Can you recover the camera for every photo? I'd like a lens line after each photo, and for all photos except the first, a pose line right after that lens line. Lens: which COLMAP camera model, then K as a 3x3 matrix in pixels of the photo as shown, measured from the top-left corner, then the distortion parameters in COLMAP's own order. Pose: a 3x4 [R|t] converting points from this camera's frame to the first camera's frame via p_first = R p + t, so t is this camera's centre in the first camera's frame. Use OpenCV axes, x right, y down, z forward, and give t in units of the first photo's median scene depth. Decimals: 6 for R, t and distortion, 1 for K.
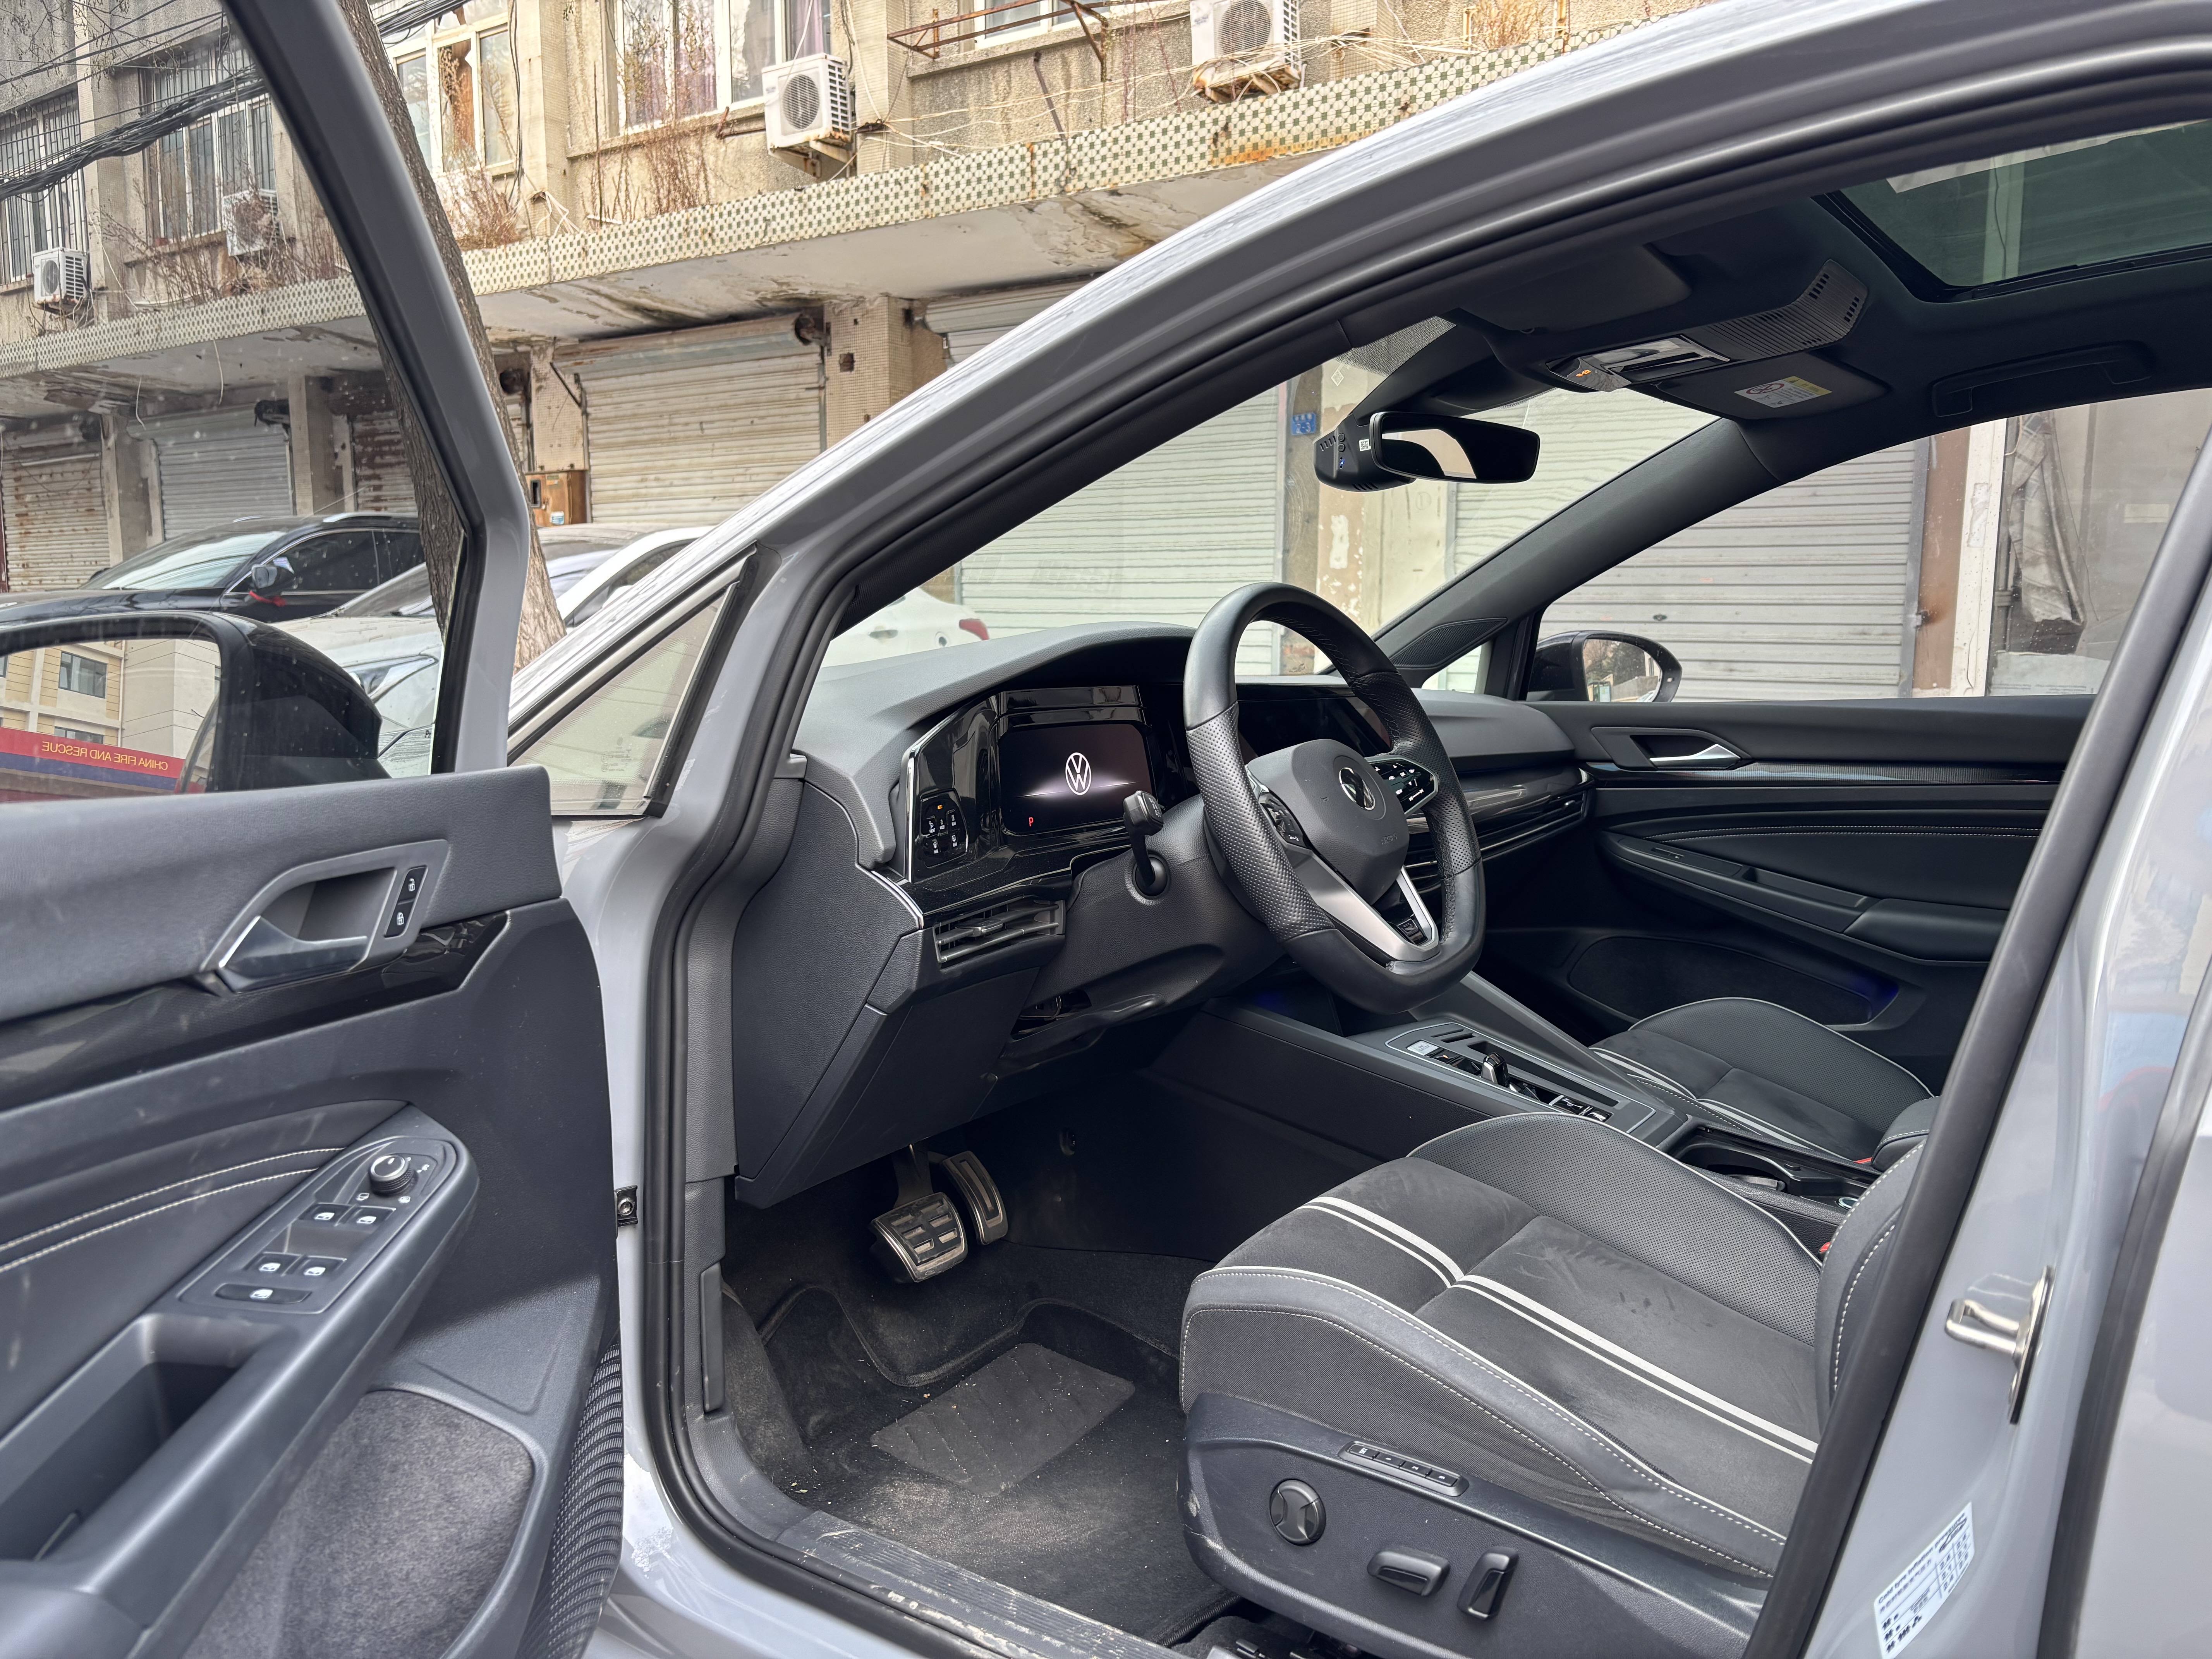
lens RADIAL K [[1668.2, 0, 1111.5], [0, 1668.2, 827.1], [0, 0, 1]] dist [0.014584, -0.016350]
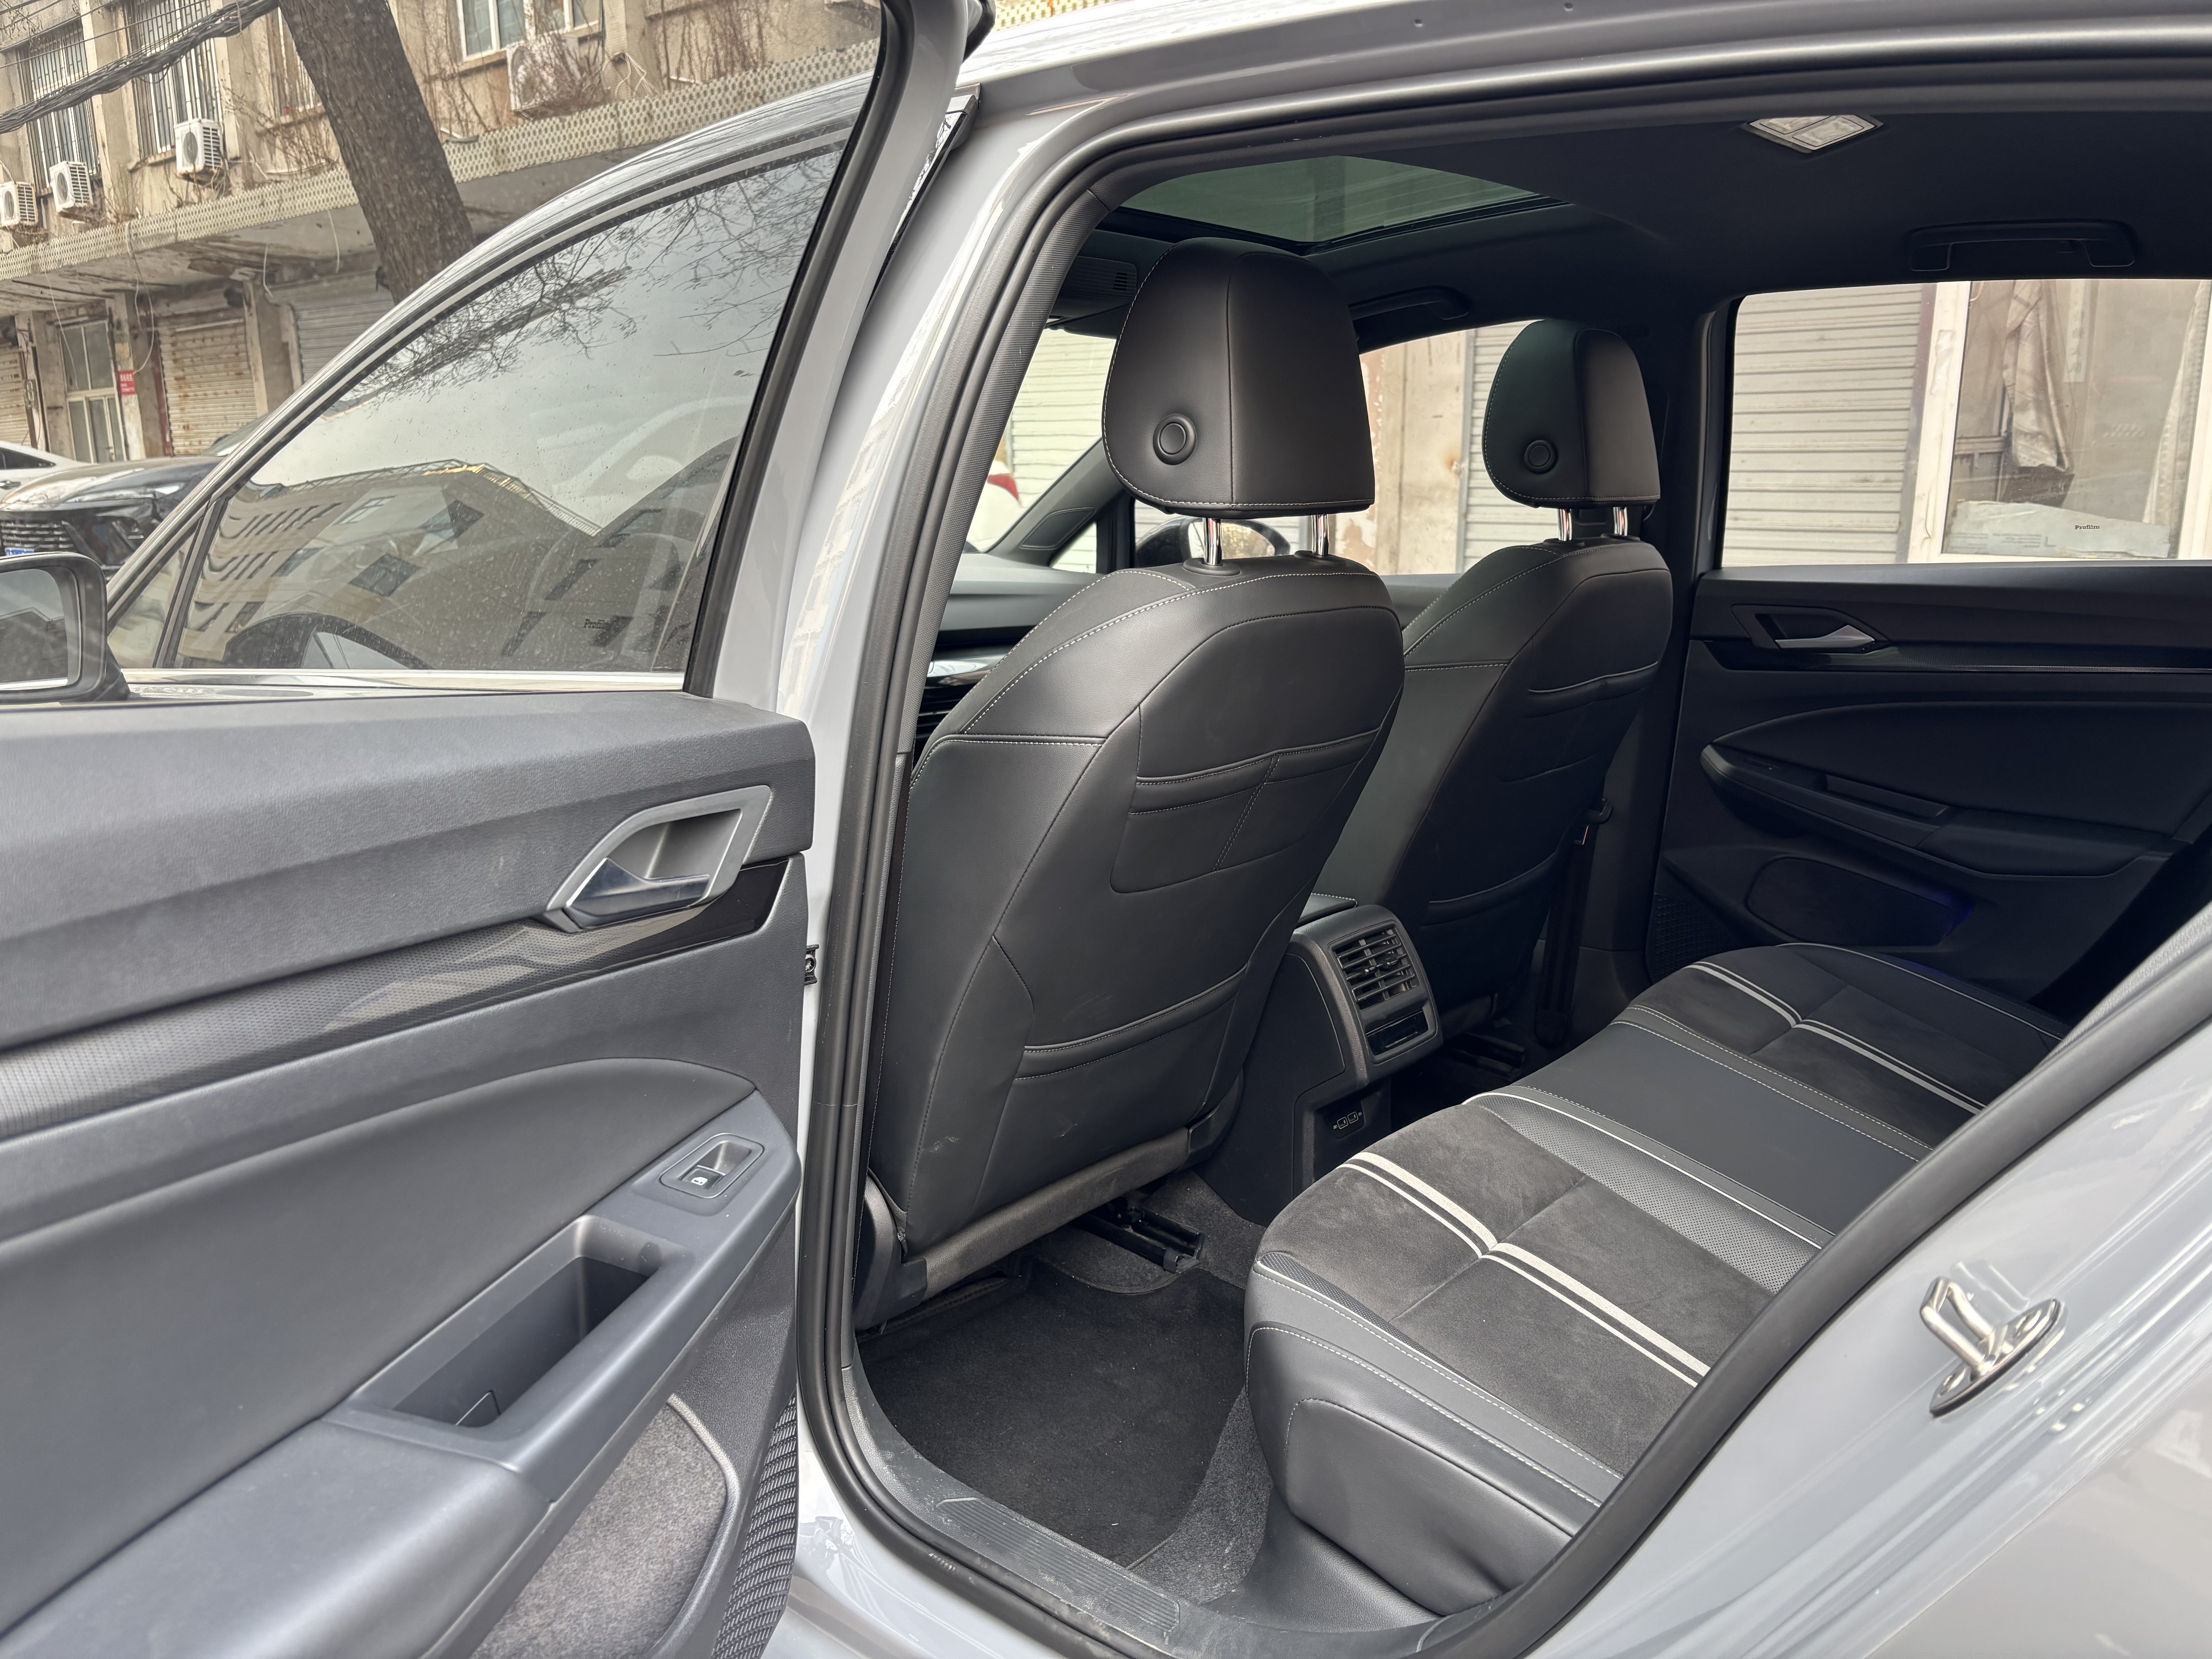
lens RADIAL K [[1668.2, 0, 1103.1], [0, 1668.2, 830.2], [0, 0, 1]] dist [0.014584, -0.016350]
pose [[0.995082, 0.009579, -0.098592, 0.060854], [-0.000287, 0.995588, 0.093830, -0.000872], [0.099056, -0.093340, 0.990694, -0.034855]]
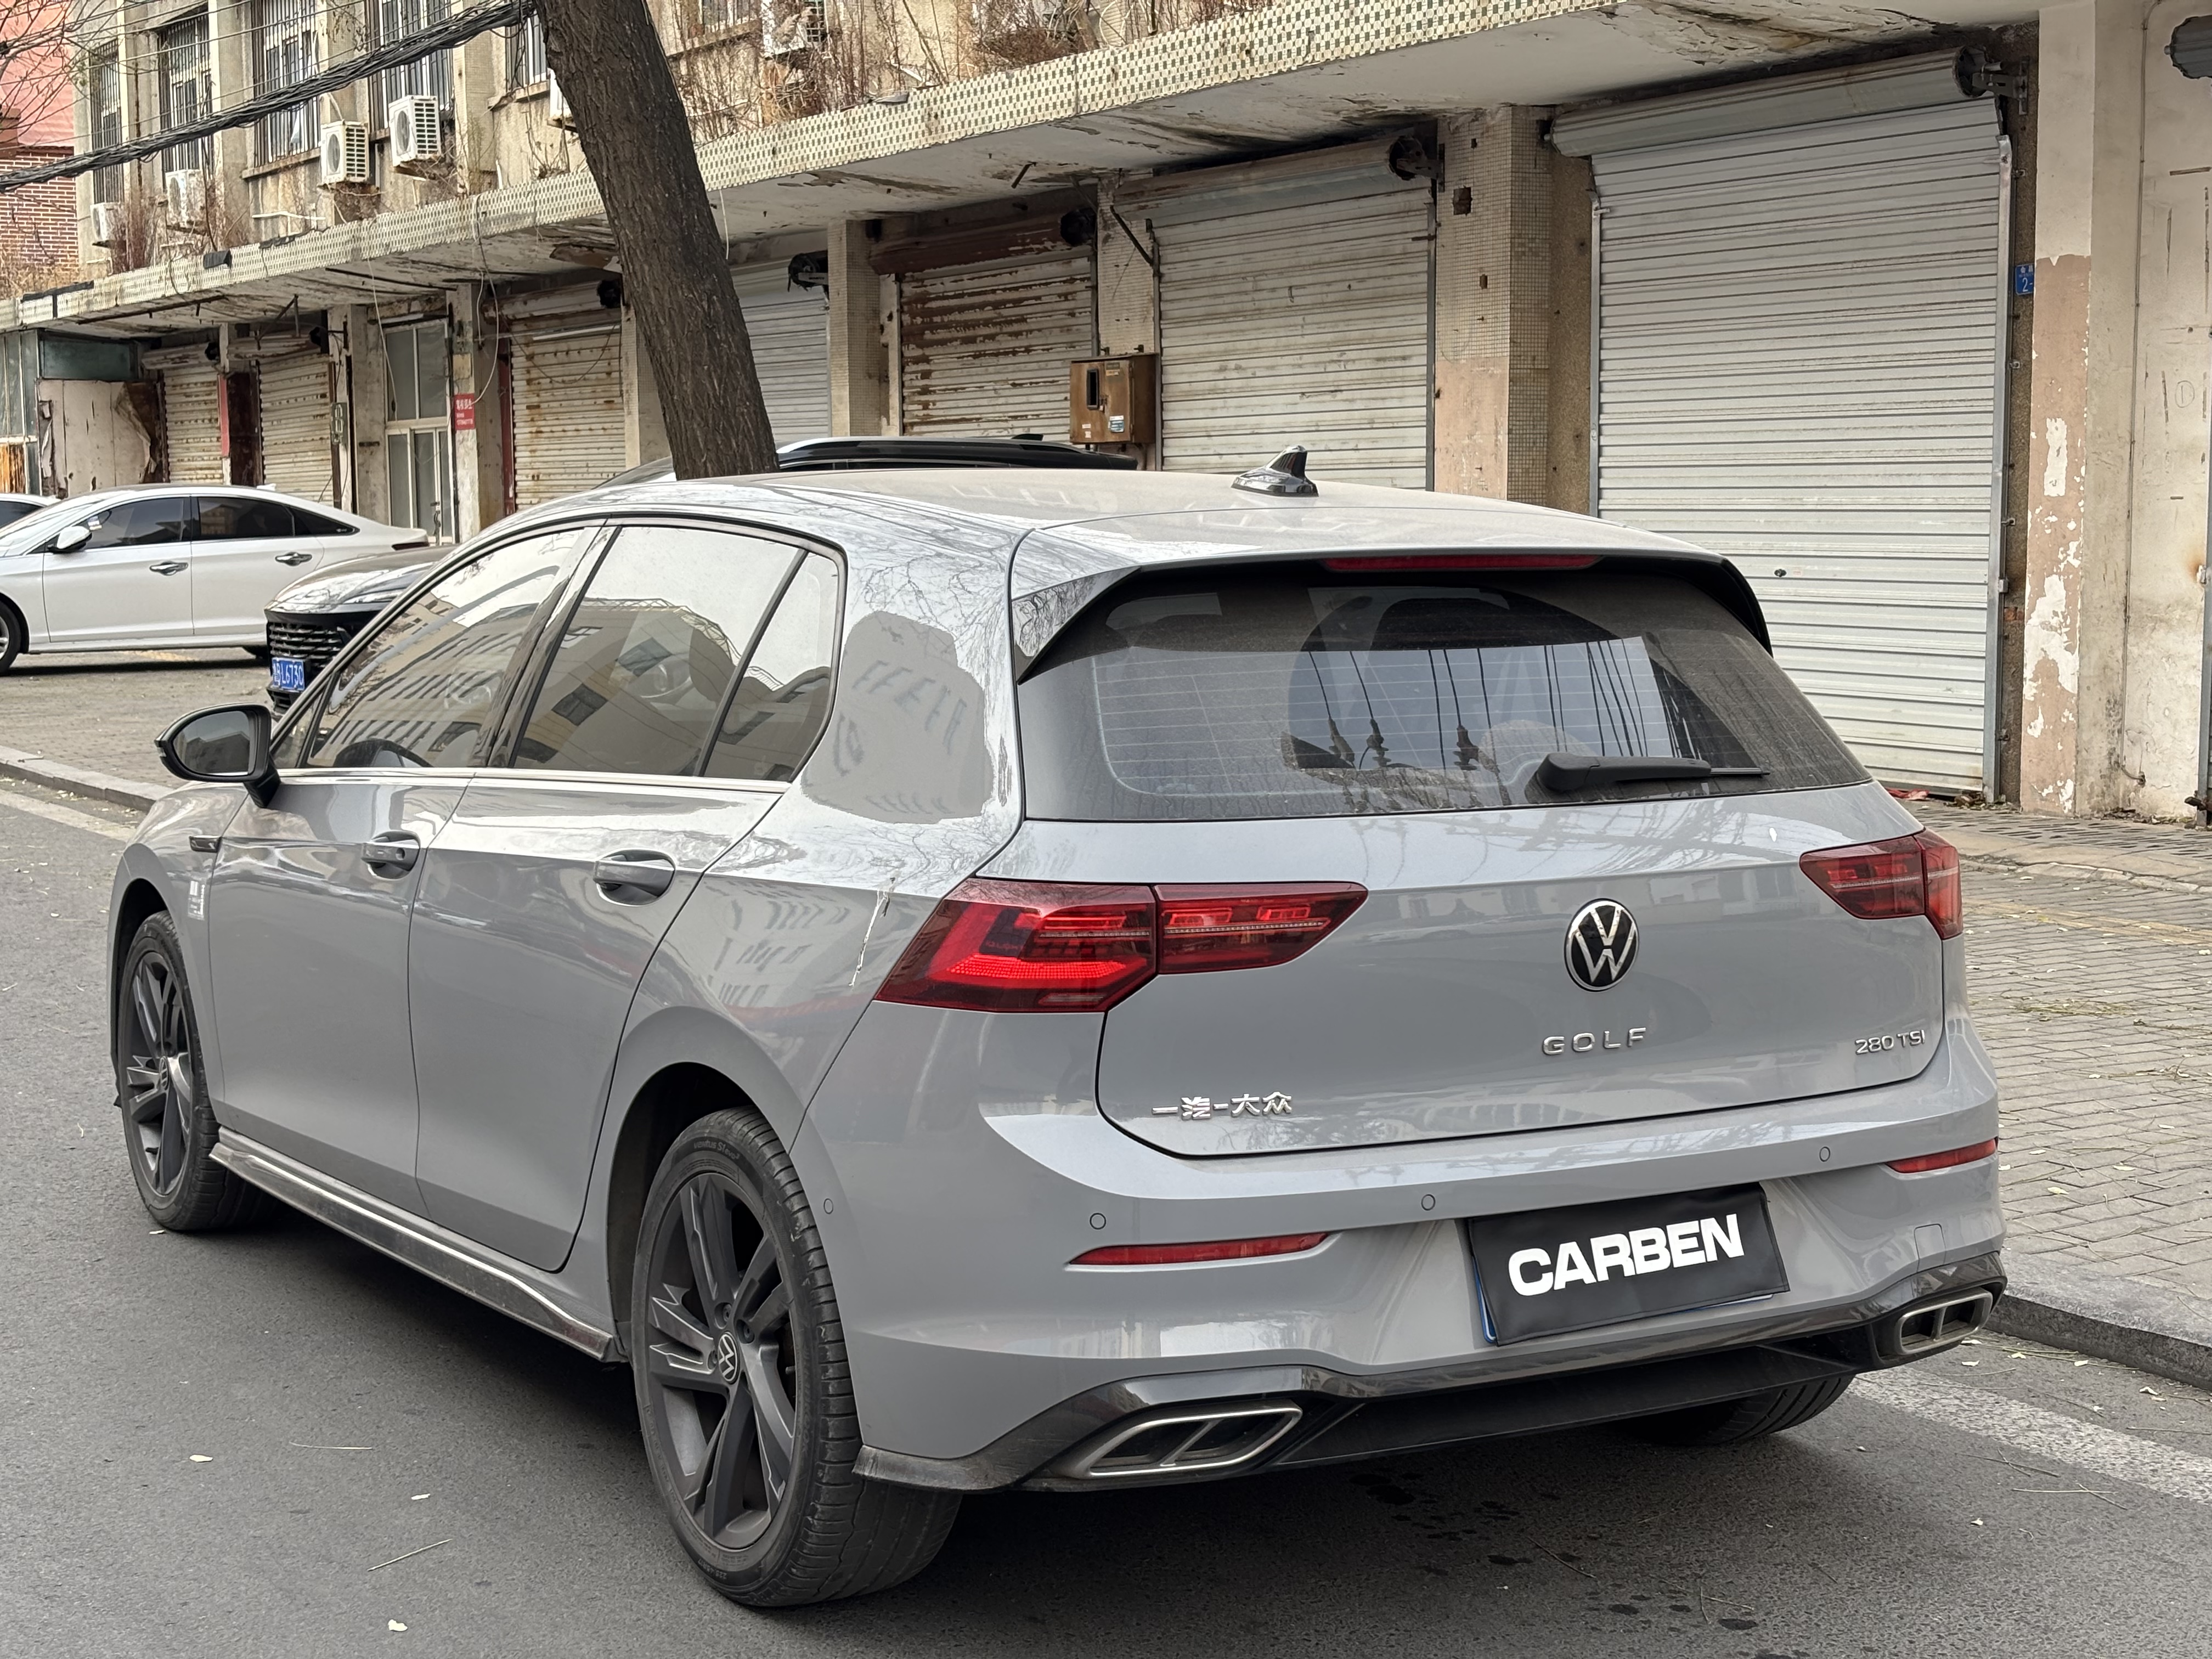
lens RADIAL K [[3381.6, 0, 1105.7], [0, 3381.6, 824.4], [0, 0, 1]] dist [0.101452, 0.000000]
pose [[0.904683, 0.028361, -0.425140, 0.277836], [-0.040028, 0.999027, -0.018533, 0.010994], [0.424201, 0.033784, 0.904938, -0.291693]]
